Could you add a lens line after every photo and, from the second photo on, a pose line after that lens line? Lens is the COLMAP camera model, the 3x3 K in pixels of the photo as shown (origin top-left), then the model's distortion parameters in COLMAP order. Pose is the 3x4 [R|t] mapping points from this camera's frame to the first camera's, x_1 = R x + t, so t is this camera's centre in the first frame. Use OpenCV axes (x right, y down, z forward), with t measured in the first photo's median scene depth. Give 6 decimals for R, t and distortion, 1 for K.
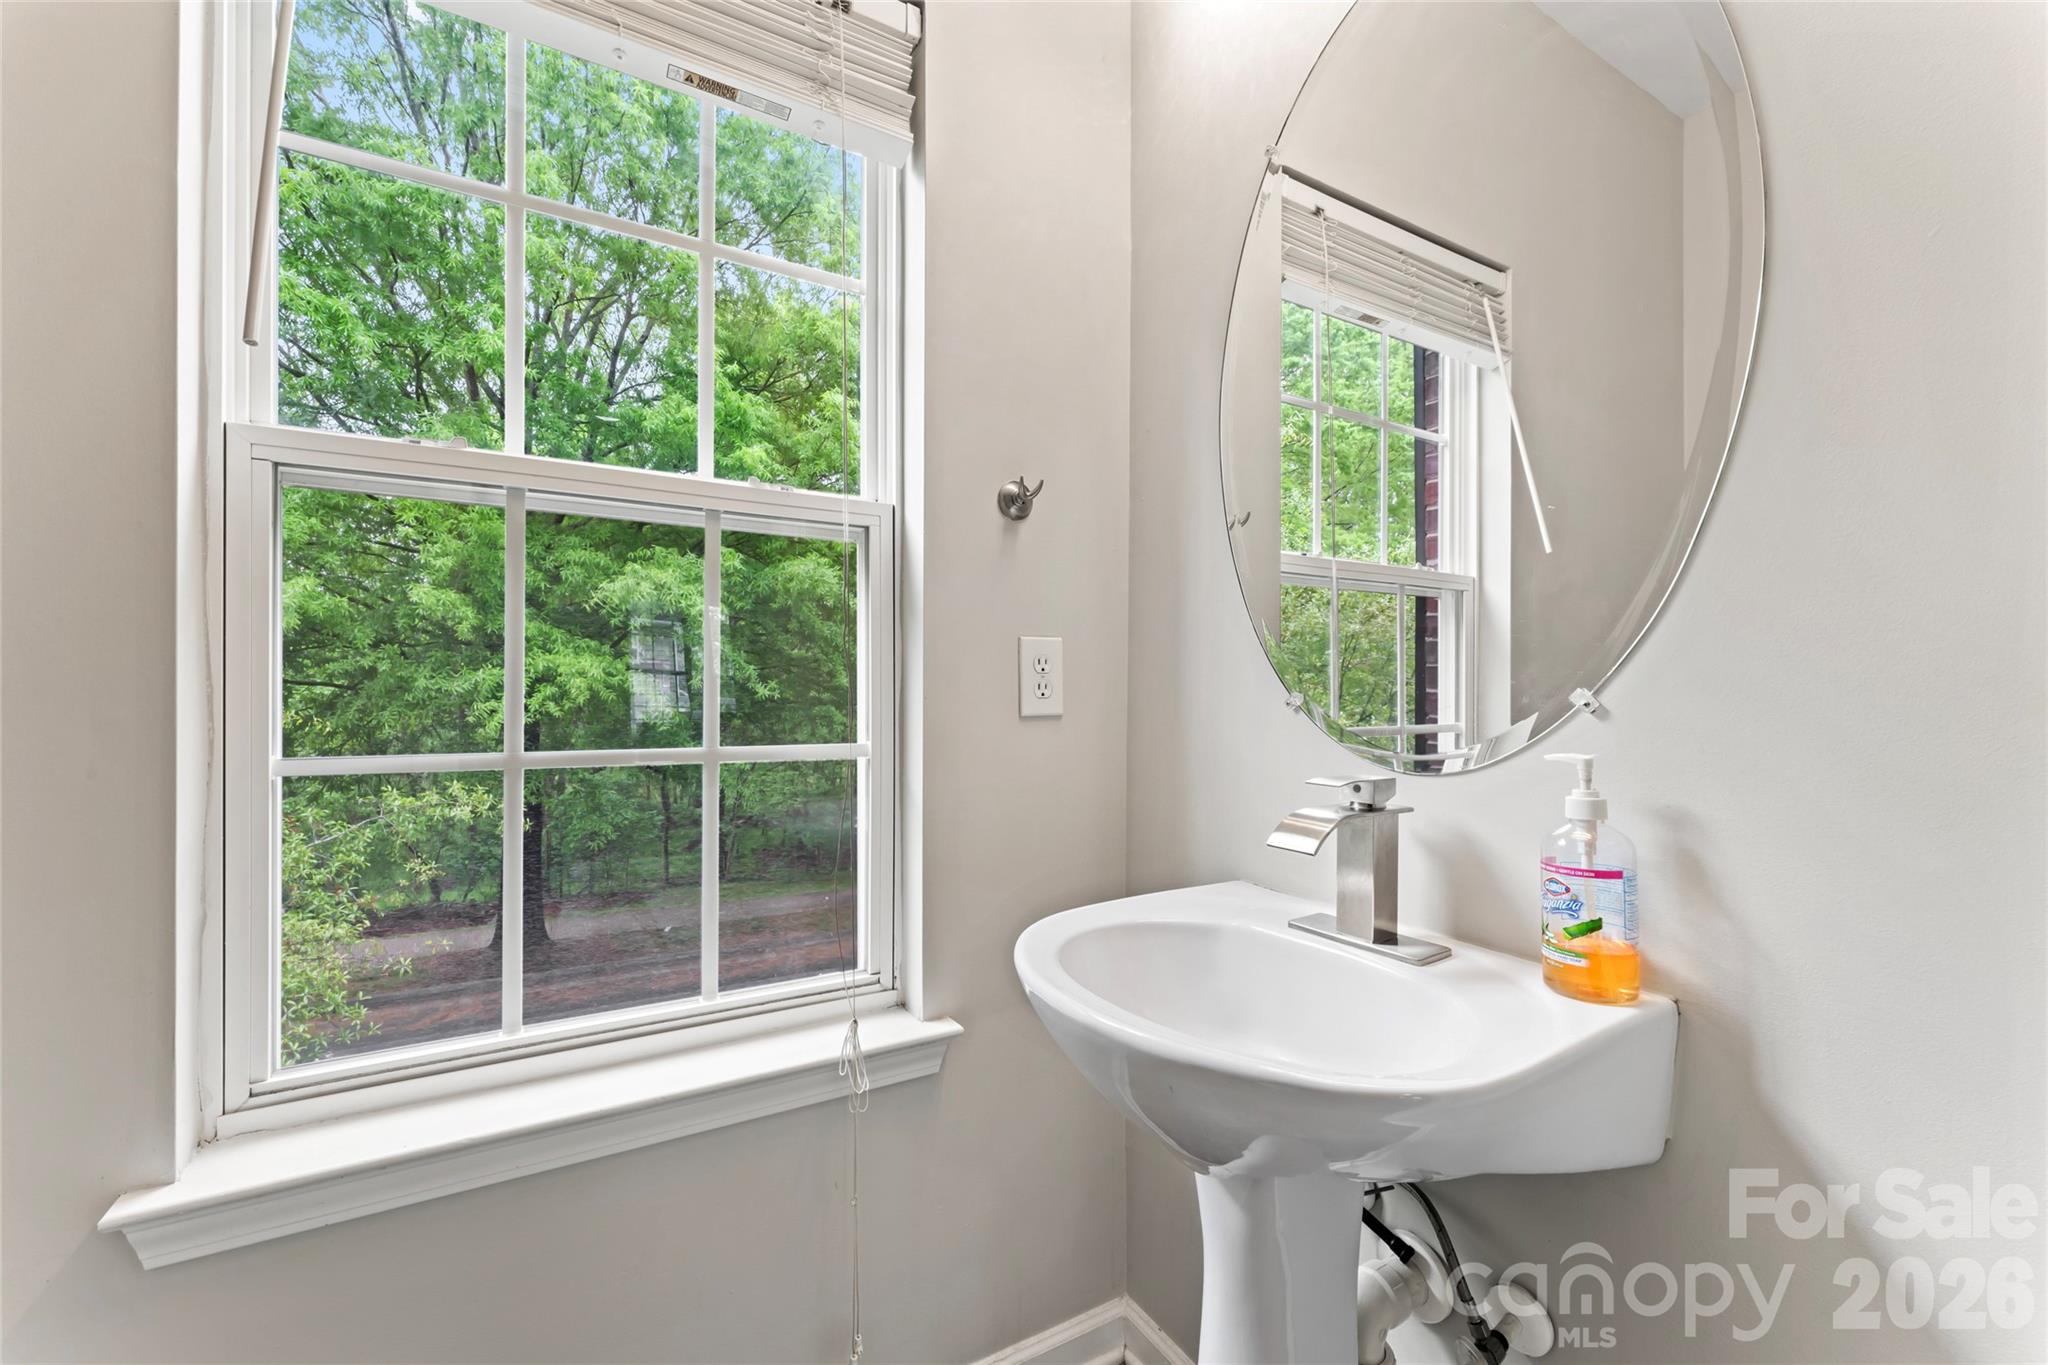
lens RADIAL K [[829.9, 0, 1024.0], [0, 829.9, 682.5], [0, 0, 1]] dist [0.000065, -0.000107]
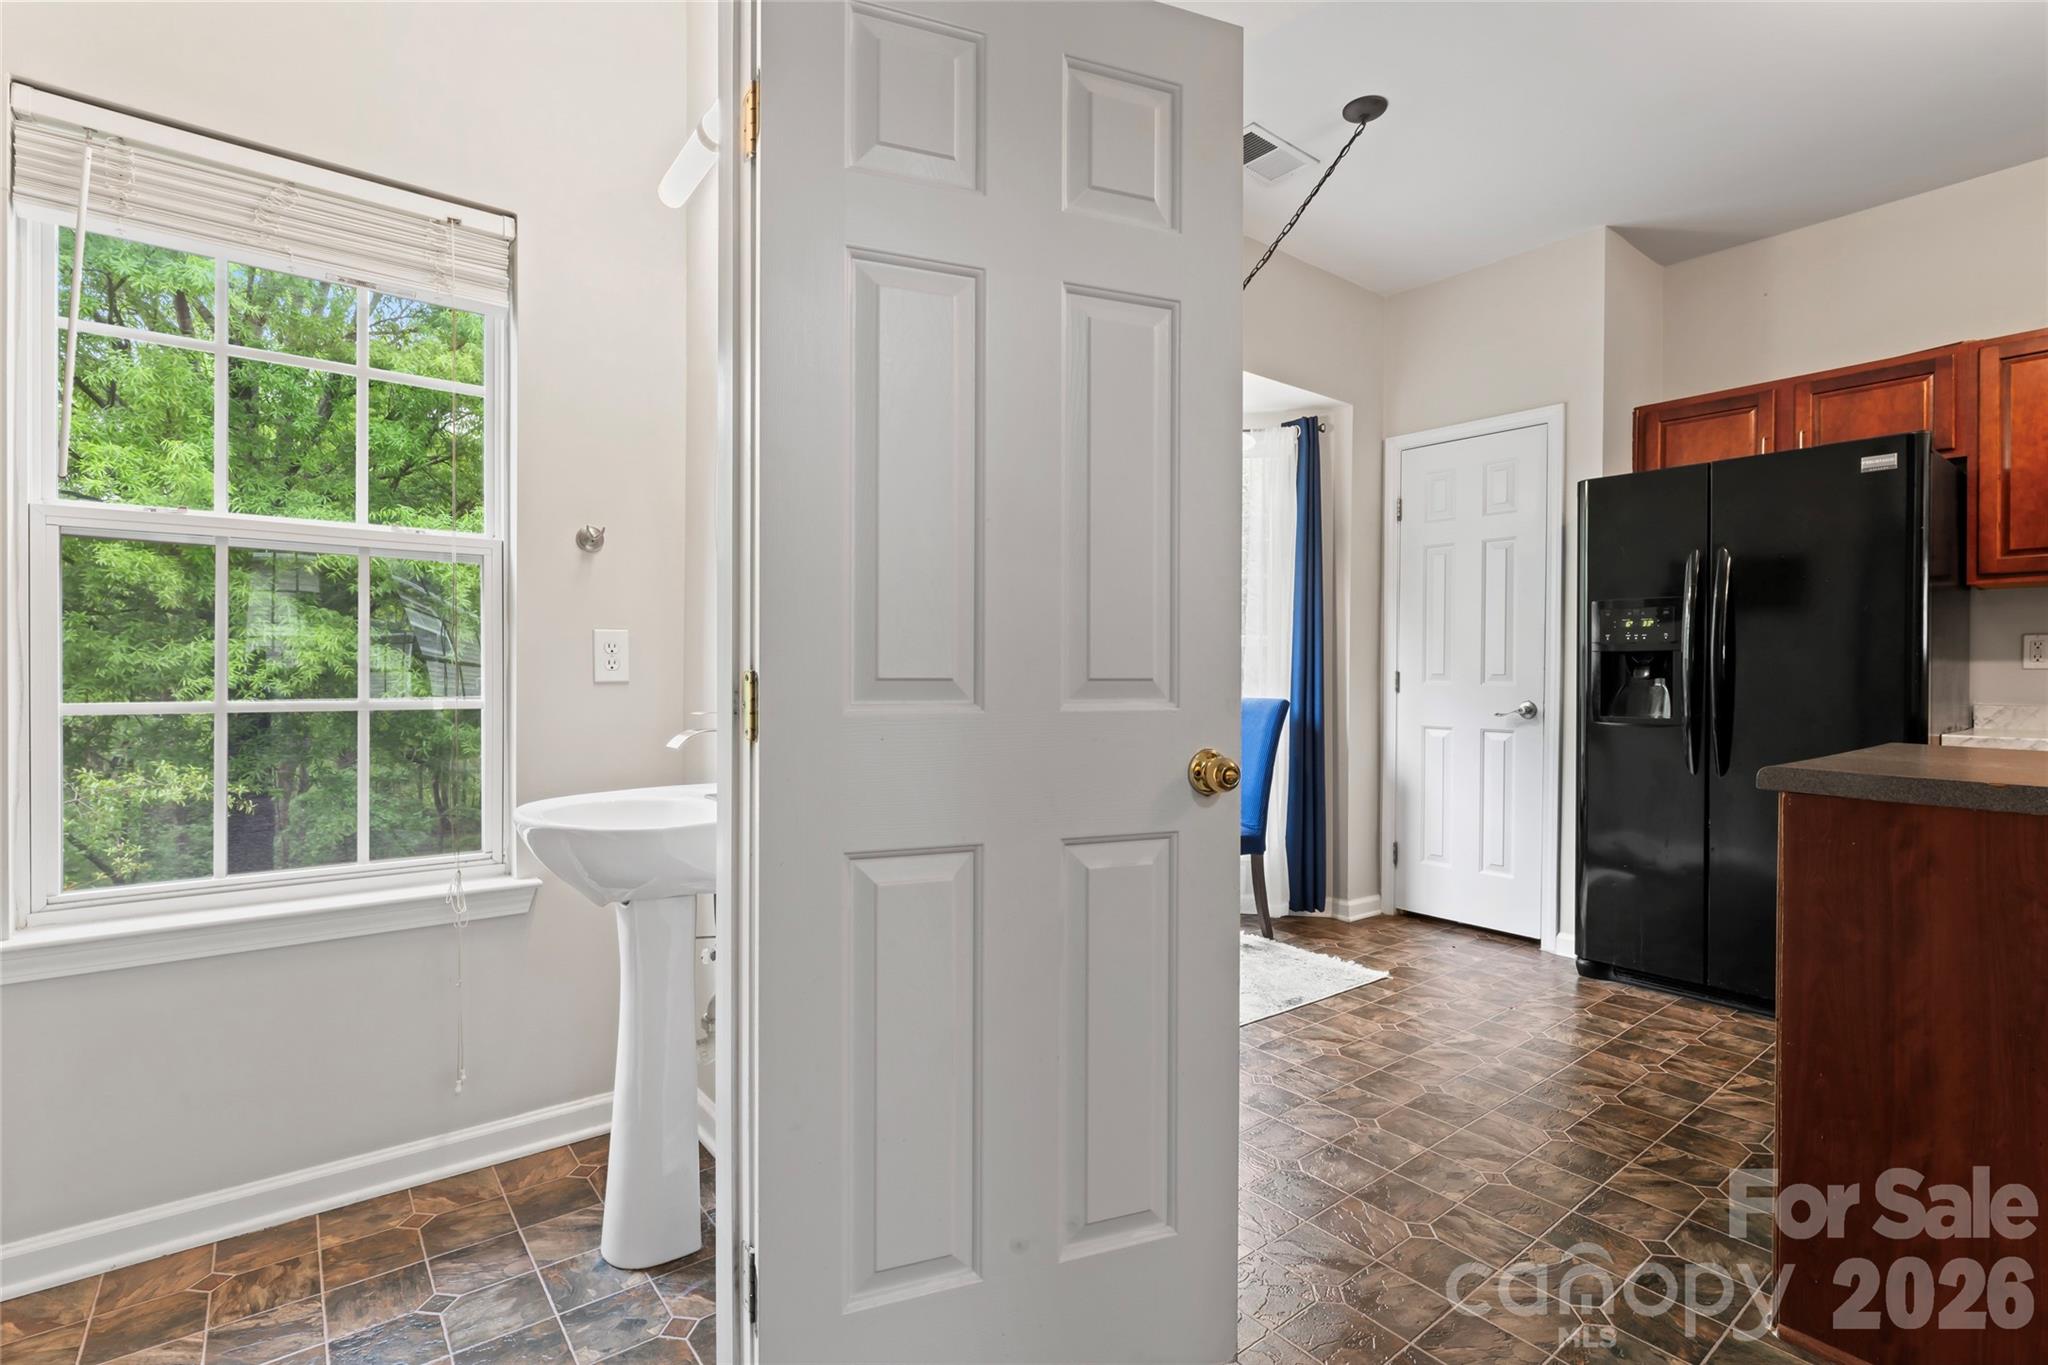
lens RADIAL K [[949.9, 0, 1018.3], [0, 949.9, 669.3], [0, 0, 1]] dist [-0.000879, -0.000294]
pose [[0.990474, 0.002757, 0.137669, 0.508731], [-0.004186, 0.999940, 0.010088, -0.003022], [-0.137633, -0.010568, 0.990427, -0.795014]]
